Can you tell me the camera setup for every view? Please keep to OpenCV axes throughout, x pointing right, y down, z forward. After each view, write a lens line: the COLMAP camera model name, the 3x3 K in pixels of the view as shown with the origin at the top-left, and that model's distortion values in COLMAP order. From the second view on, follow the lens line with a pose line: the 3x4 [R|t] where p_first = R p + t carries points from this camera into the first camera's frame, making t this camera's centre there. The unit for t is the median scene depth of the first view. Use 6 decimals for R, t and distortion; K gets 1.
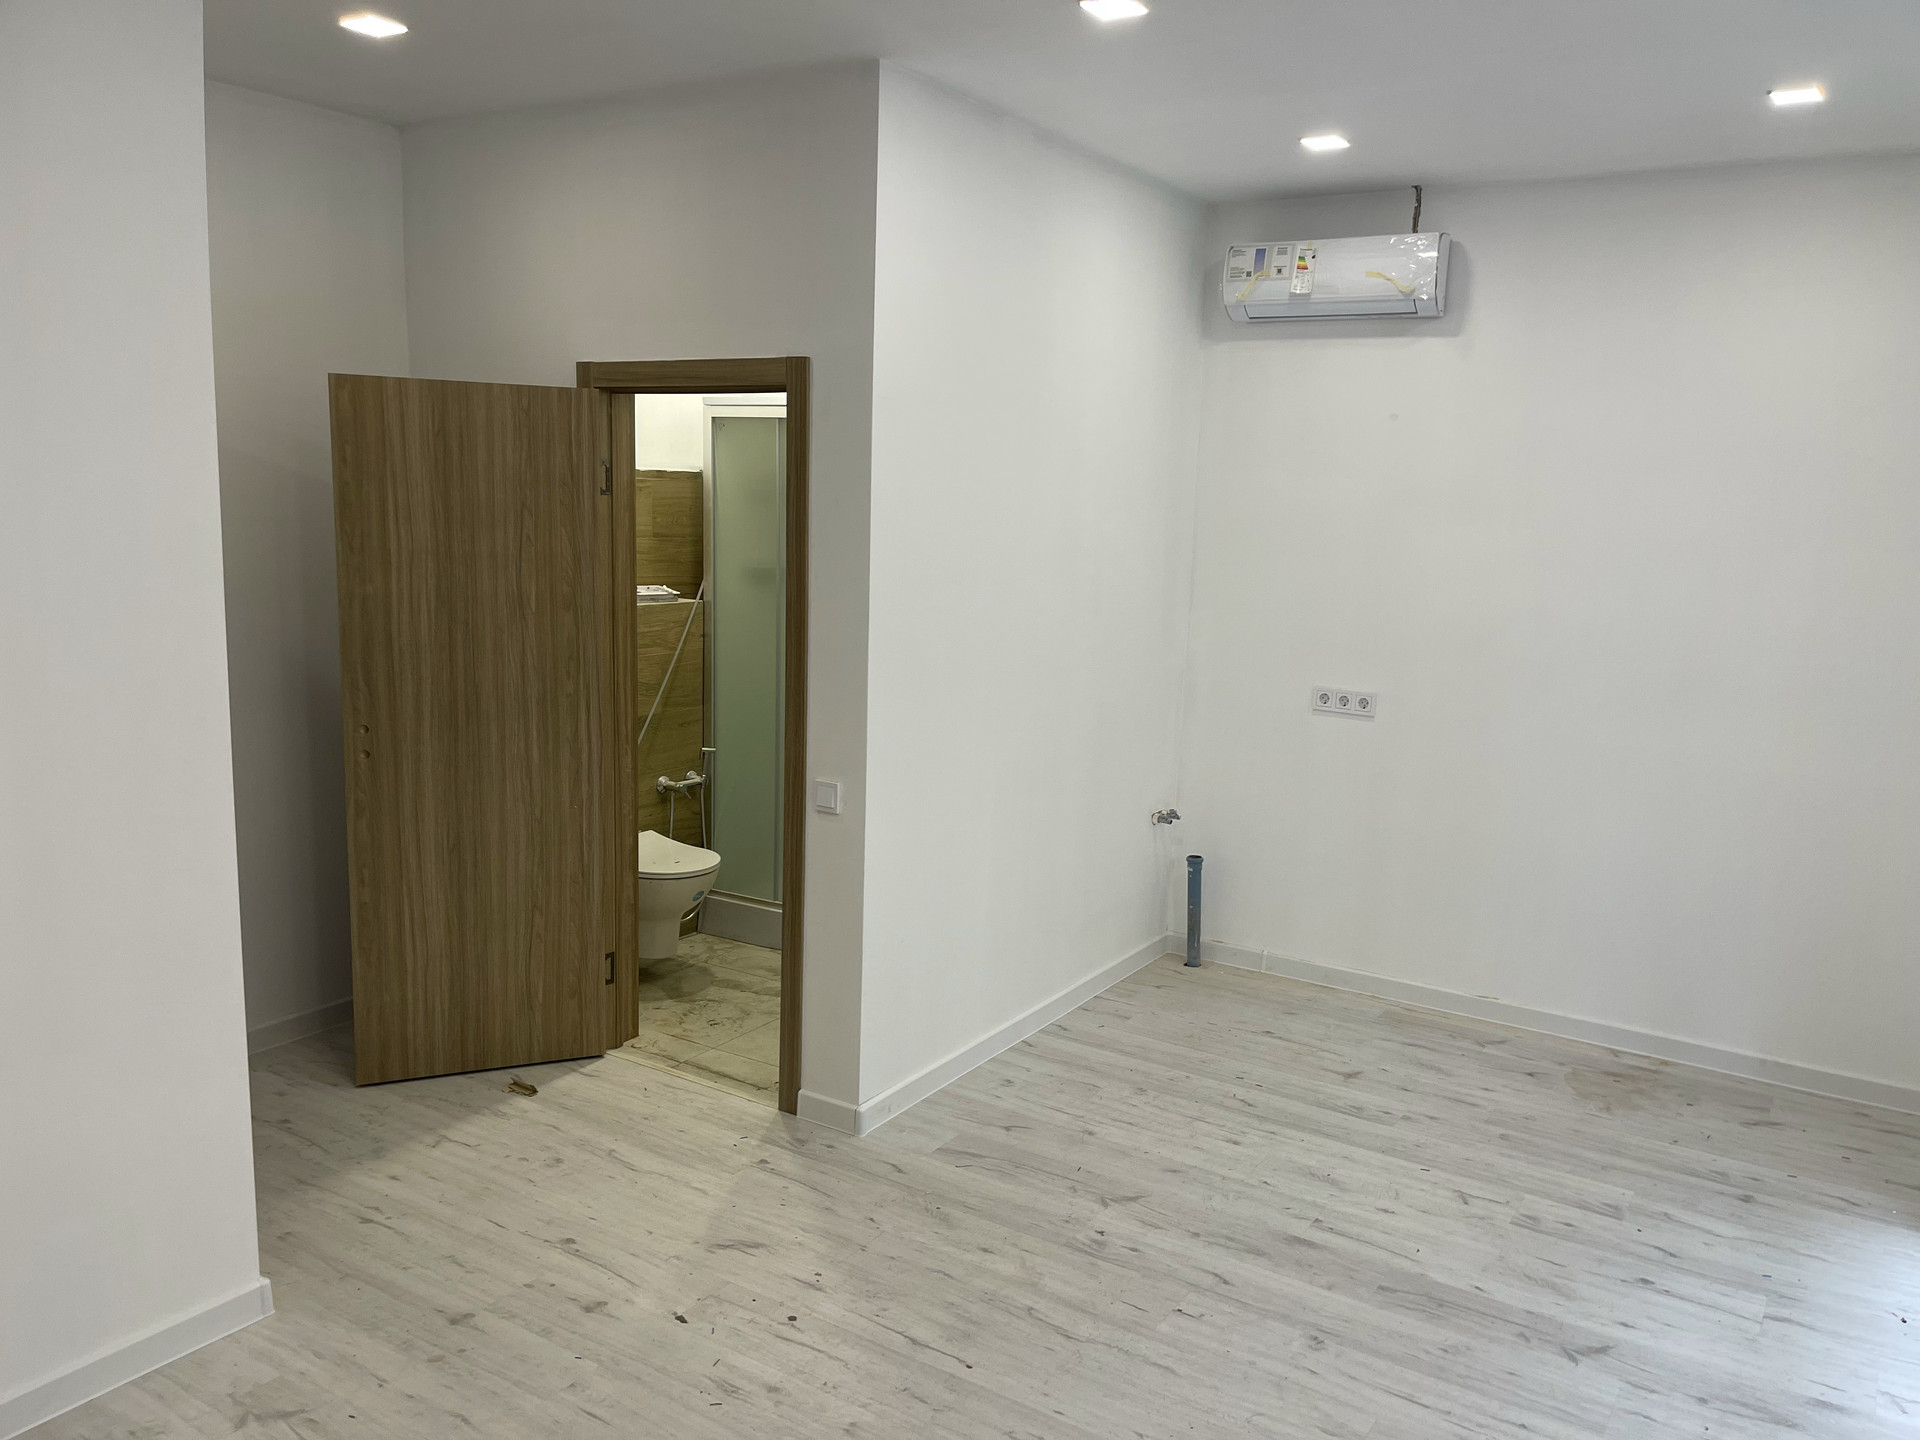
lens RADIAL K [[1445.3, 0, 976.2], [0, 1445.3, 721.0], [0, 0, 1]] dist [0.067347, -0.088794]
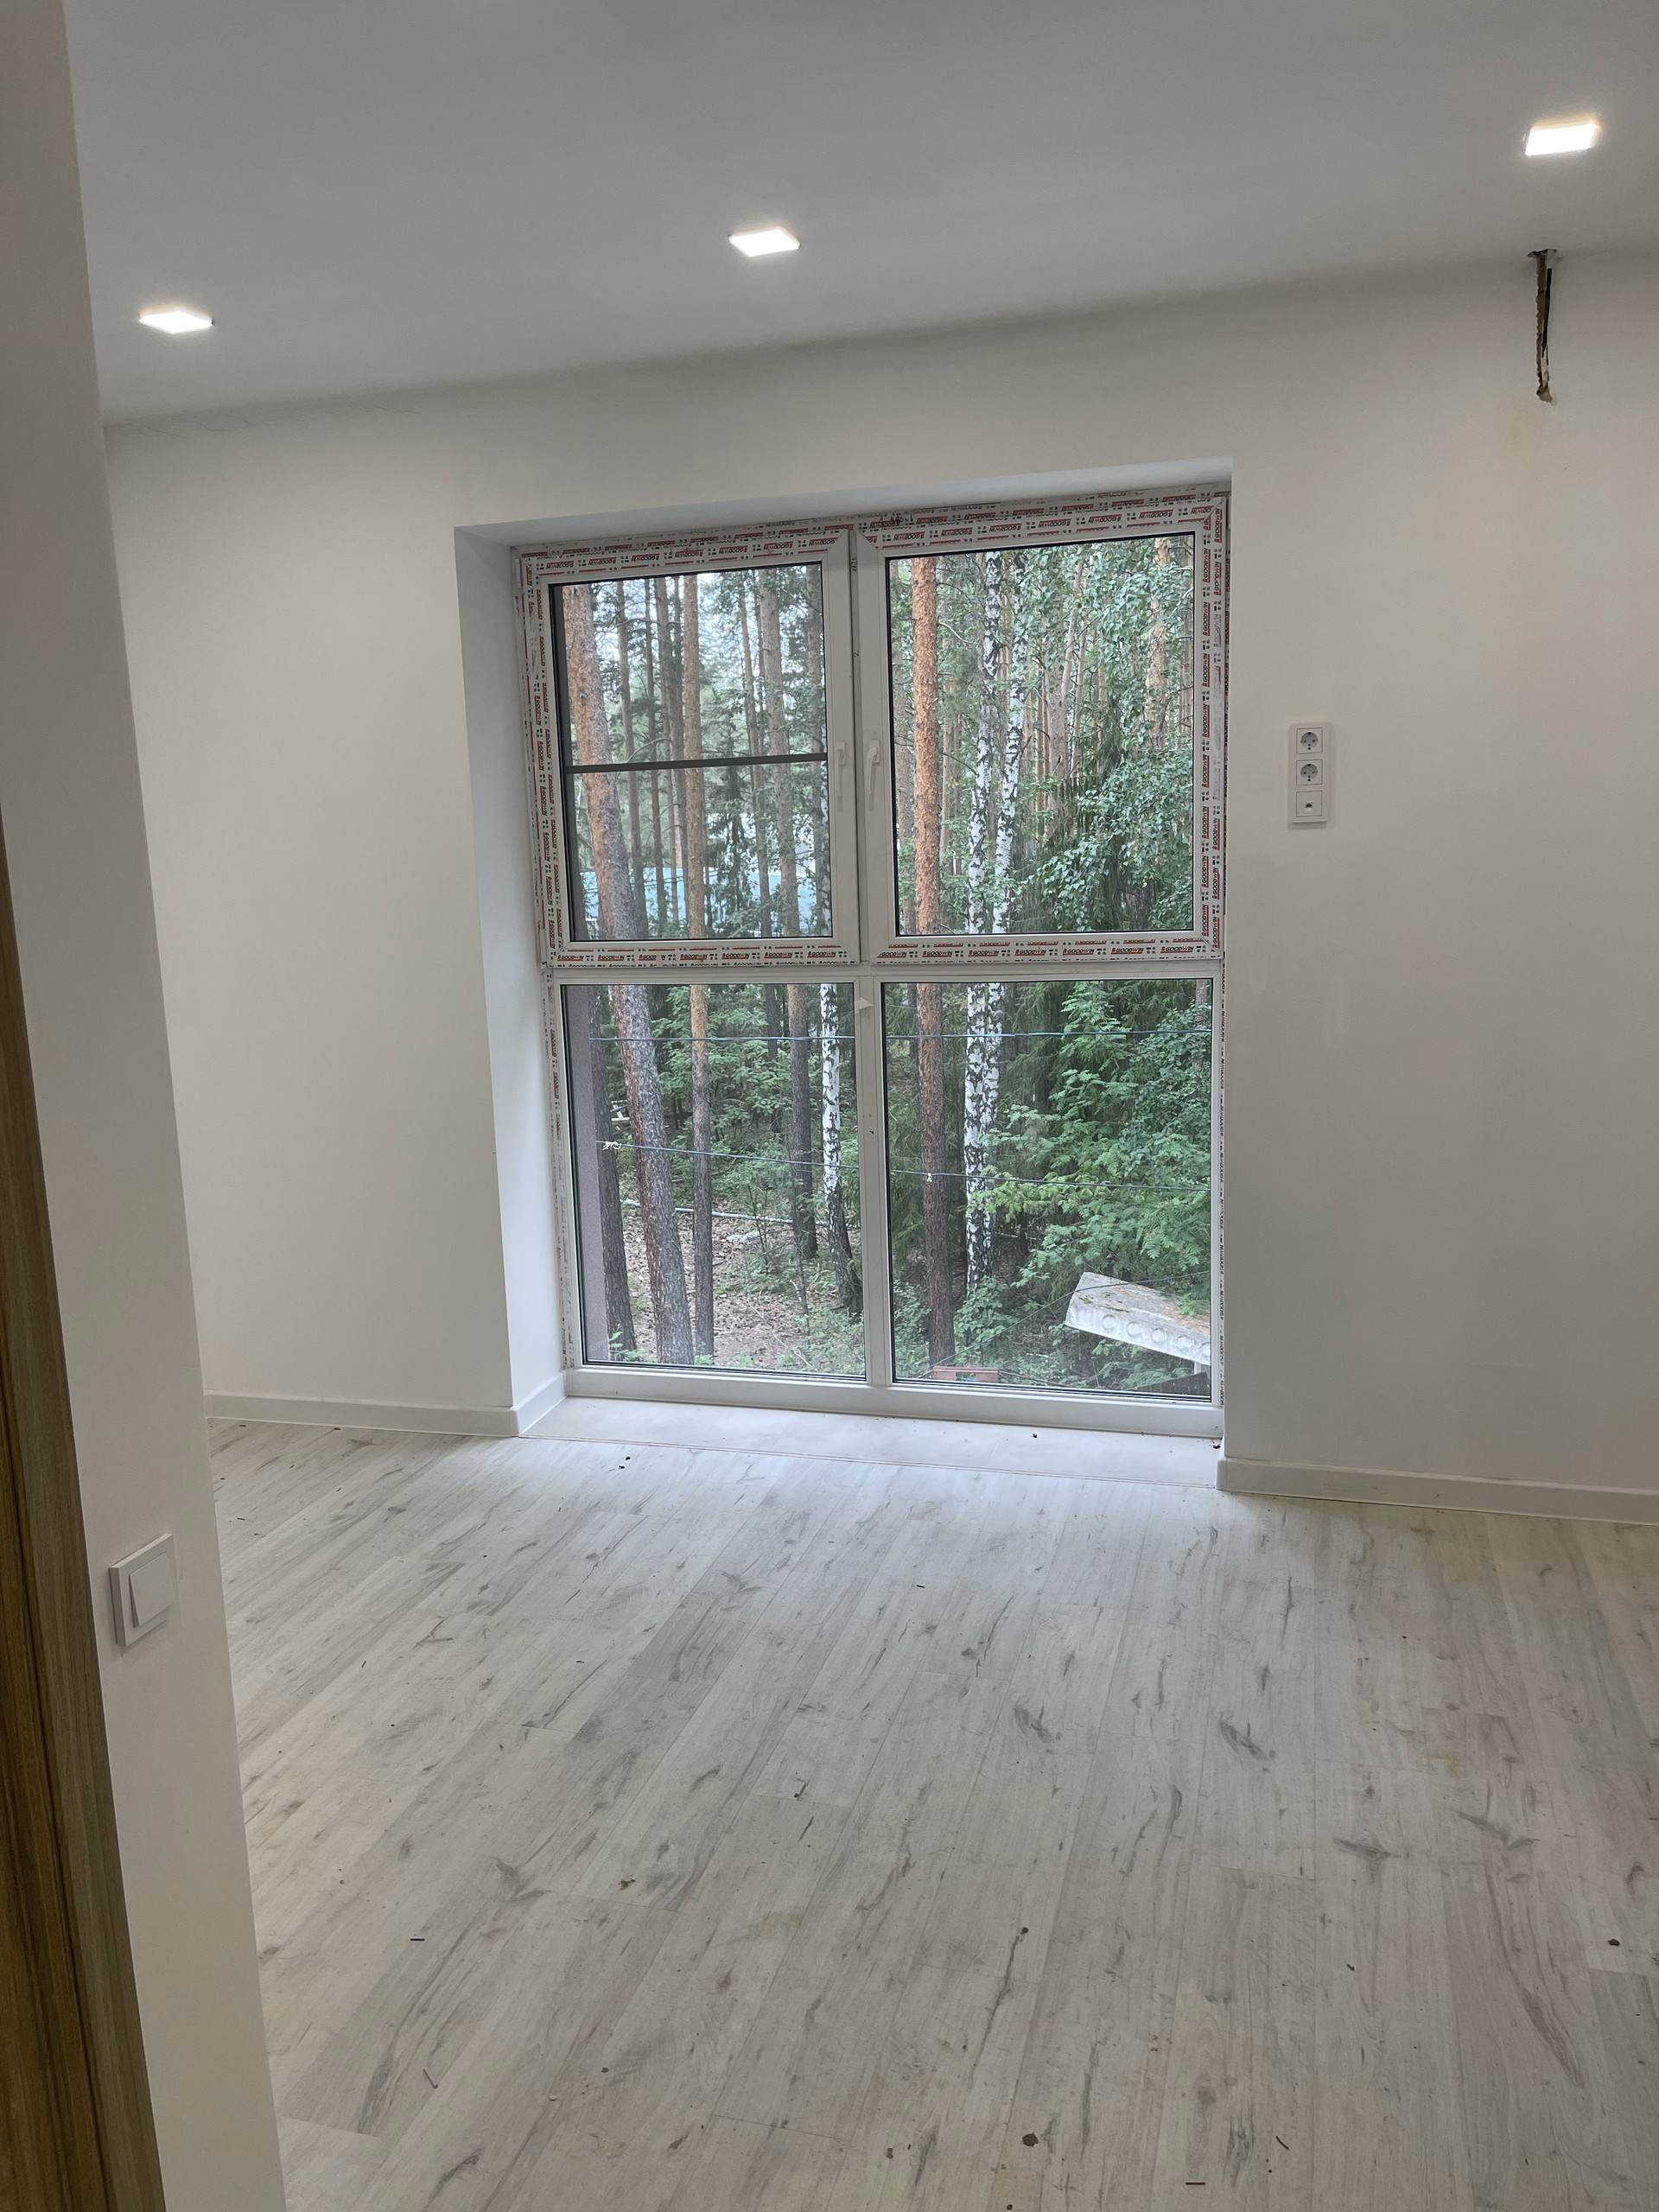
lens RADIAL K [[1665.1, 0, 812.7], [0, 1665.1, 1114.9], [0, 0, 1]] dist [0.067347, -0.088794]
pose [[-0.275756, -0.184871, 0.943282, -0.524746], [0.179028, 0.954282, 0.239364, -0.134364], [-0.944409, 0.234880, -0.230051, 0.887507]]
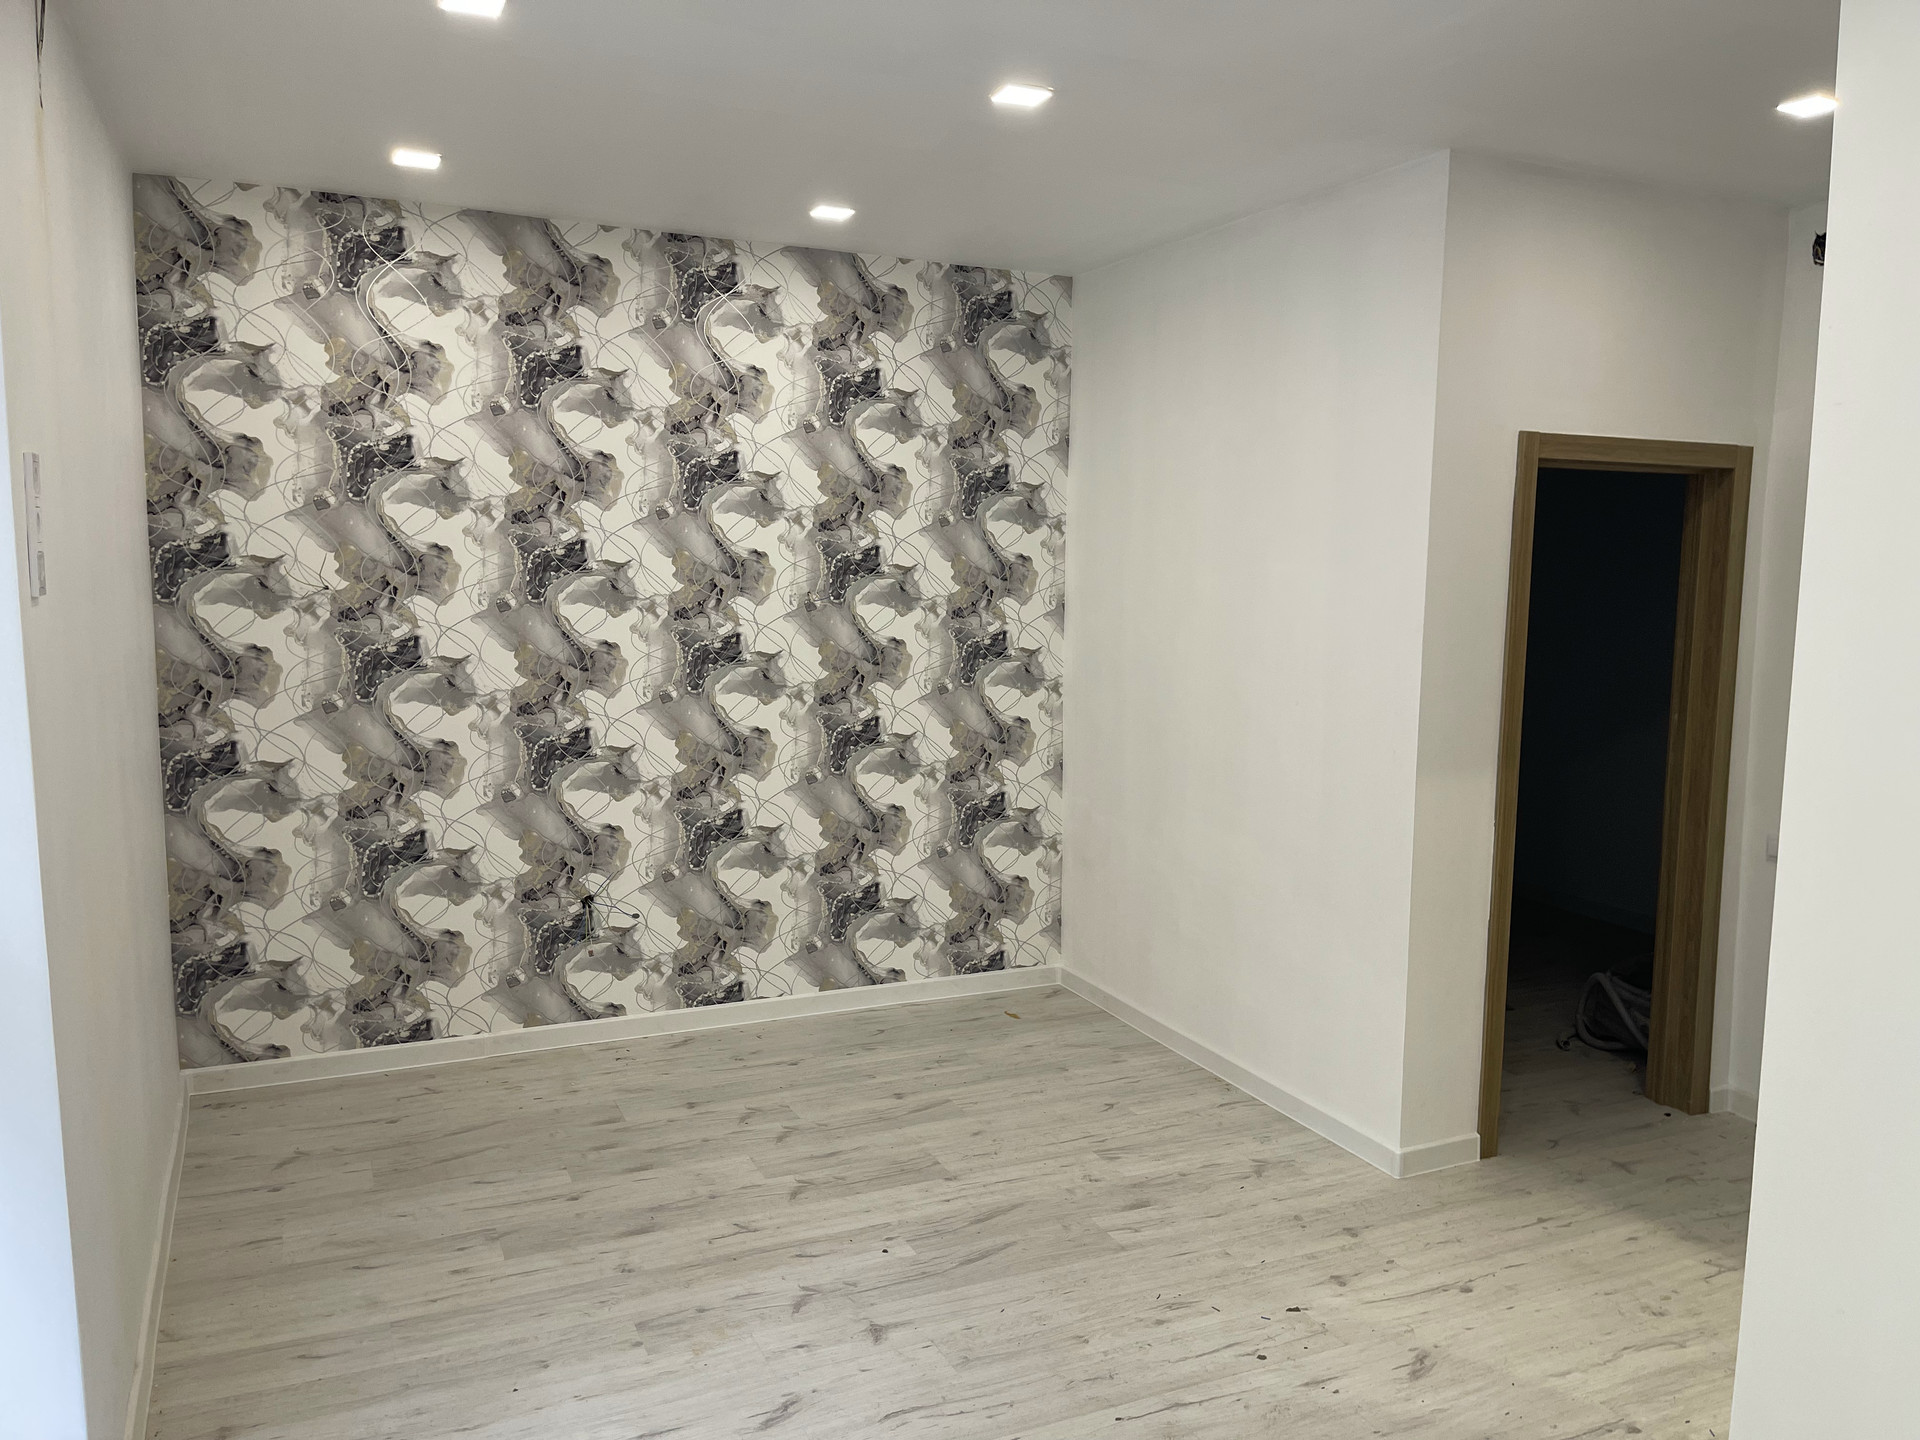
lens RADIAL K [[1445.3, 0, 987.8], [0, 1445.3, 723.3], [0, 0, 1]] dist [0.067347, -0.088794]
pose [[-0.532667, 0.052962, -0.844666, 0.629132], [-0.166401, 0.972005, 0.165882, -0.121293], [0.829805, 0.228913, -0.508942, 0.975388]]
